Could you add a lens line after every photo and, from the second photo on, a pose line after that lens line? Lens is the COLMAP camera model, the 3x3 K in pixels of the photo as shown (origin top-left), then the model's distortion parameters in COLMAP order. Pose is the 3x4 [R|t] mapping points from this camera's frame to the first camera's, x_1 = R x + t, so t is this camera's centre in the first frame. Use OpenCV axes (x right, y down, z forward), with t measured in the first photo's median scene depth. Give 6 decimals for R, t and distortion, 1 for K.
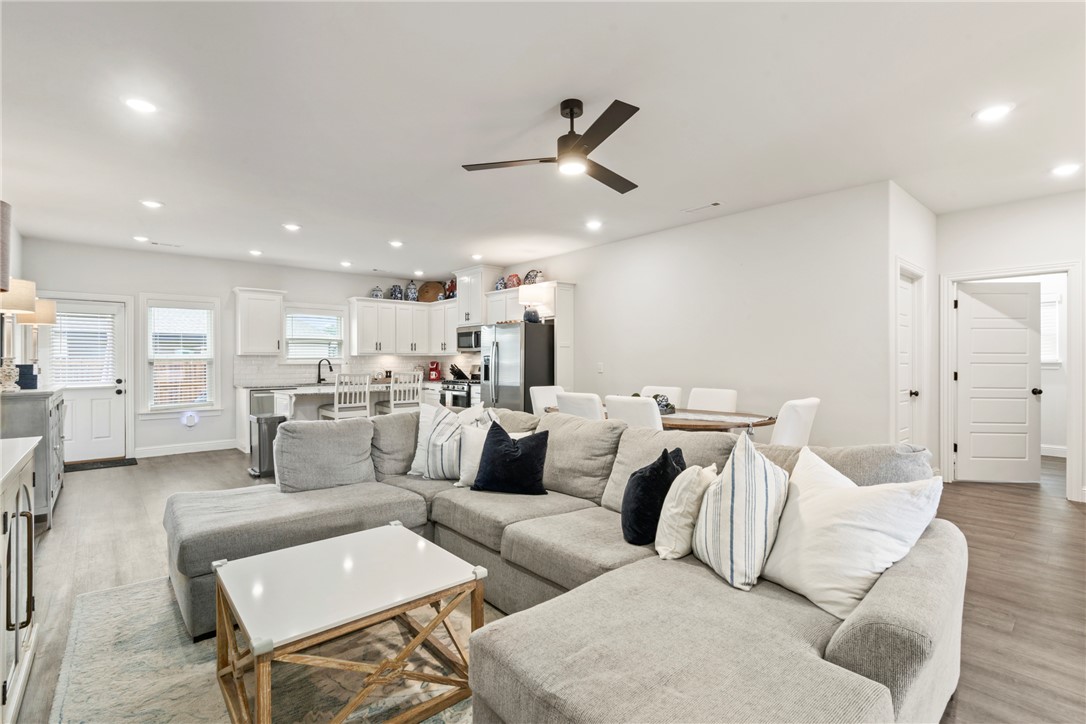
lens RADIAL K [[498.7, 0, 534.3], [0, 498.7, 359.0], [0, 0, 1]] dist [-0.005240, 0.001158]
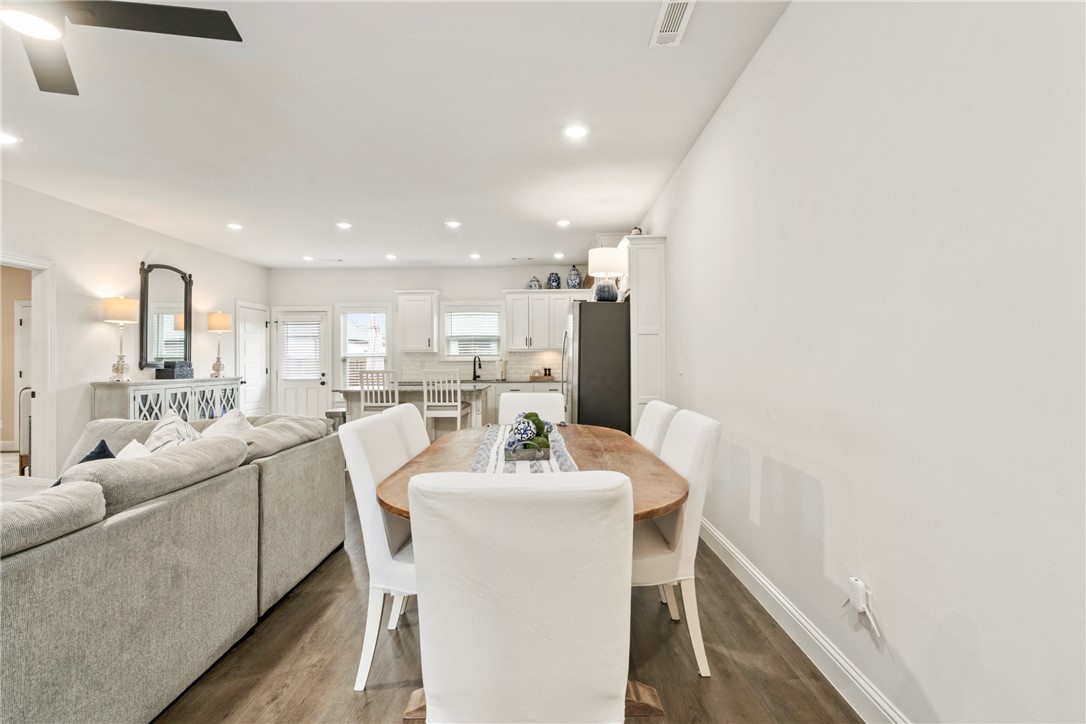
lens RADIAL K [[498.7, 0, 535.2], [0, 498.7, 356.2], [0, 0, 1]] dist [-0.005240, 0.001158]
pose [[0.740668, -0.006674, -0.671838, 0.332623], [0.006658, 0.999974, -0.002594, 0.004464], [0.671838, -0.002552, 0.740694, 0.350075]]
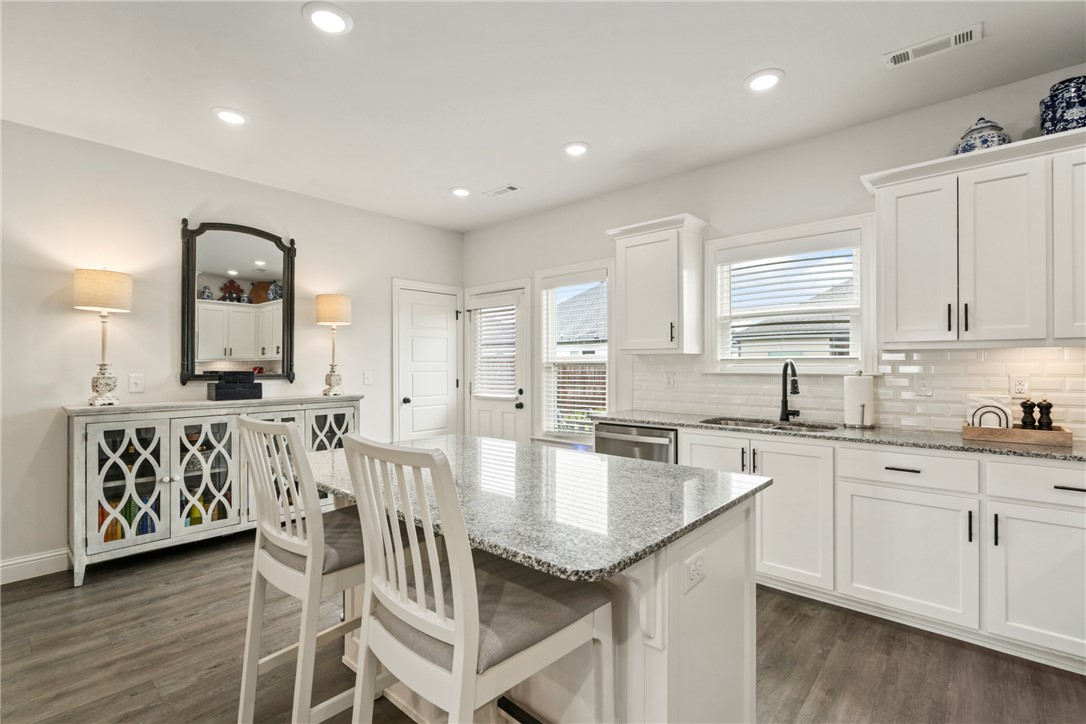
lens RADIAL K [[498.7, 0, 542.8], [0, 498.7, 361.0], [0, 0, 1]] dist [-0.005240, 0.001158]
pose [[0.124487, -0.002408, -0.992218, -0.056093], [0.006502, 0.999978, -0.001611, -0.000801], [0.992200, -0.006251, 0.124500, 0.768042]]
